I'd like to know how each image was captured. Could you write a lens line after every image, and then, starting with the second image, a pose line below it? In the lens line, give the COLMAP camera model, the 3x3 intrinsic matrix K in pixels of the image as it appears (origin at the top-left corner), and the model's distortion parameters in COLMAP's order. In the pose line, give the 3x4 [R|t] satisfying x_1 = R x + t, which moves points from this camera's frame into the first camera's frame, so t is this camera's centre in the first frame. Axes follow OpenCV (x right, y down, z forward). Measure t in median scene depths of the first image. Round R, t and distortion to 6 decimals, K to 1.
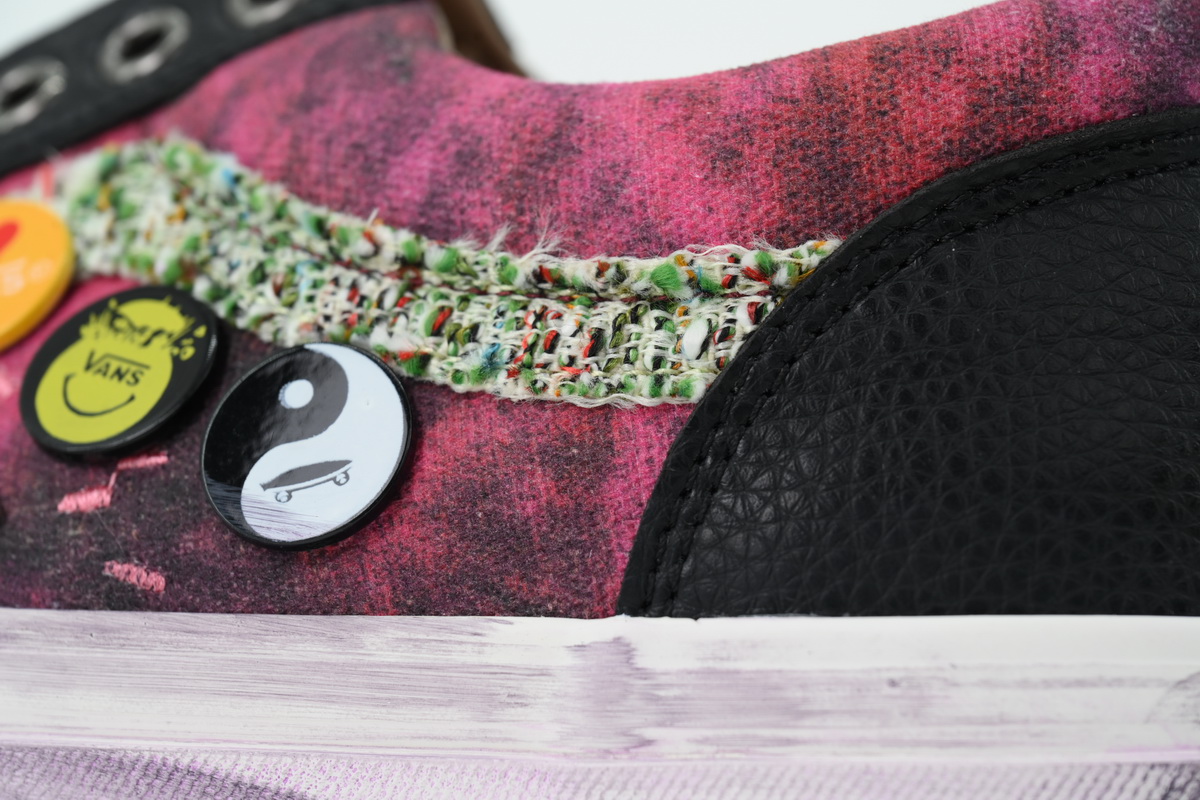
lens RADIAL K [[4136.3, 0, 600.2], [0, 4136.3, 399.4], [0, 0, 1]] dist [0.229268, 0.000000]
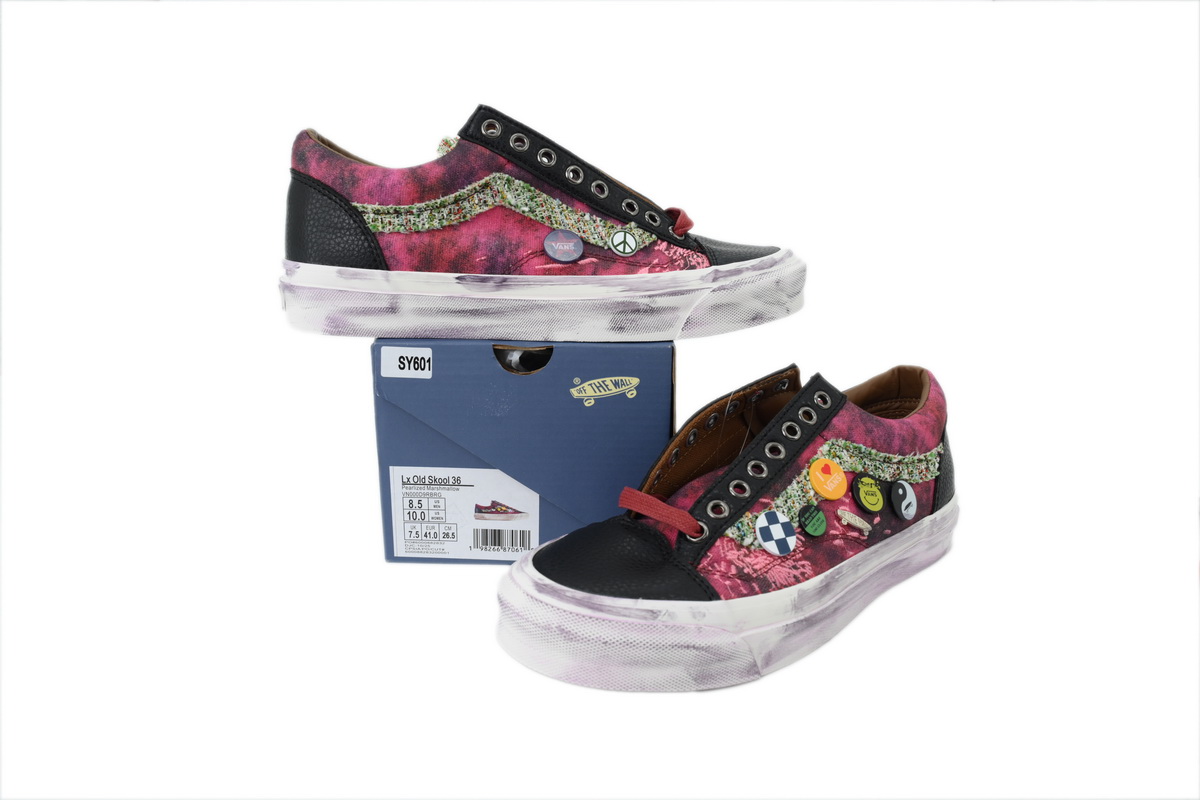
lens RADIAL K [[822.7, 0, 599.4], [0, 822.7, 401.3], [0, 0, 1]] dist [0.047775, -0.003103]
pose [[0.504134, -0.237102, 0.830441, -1.158203], [-0.043165, 0.953455, 0.298428, -0.425720], [-0.862546, -0.186294, 0.470434, 0.851232]]
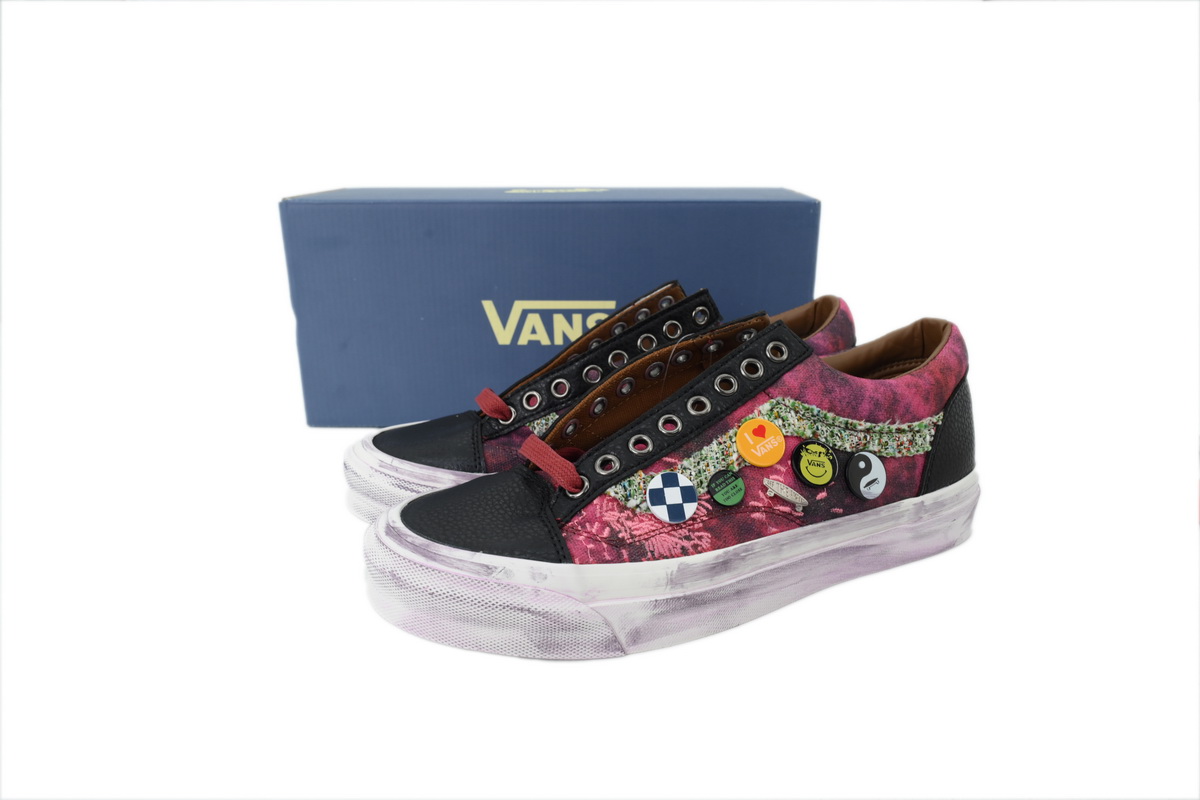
lens RADIAL K [[822.7, 0, 601.7], [0, 822.7, 401.9], [0, 0, 1]] dist [0.047775, -0.003103]
pose [[0.717286, -0.234588, 0.656101, -0.866601], [-0.009237, 0.938337, 0.345600, -0.381397], [-0.696718, -0.253954, 0.670889, 0.604348]]
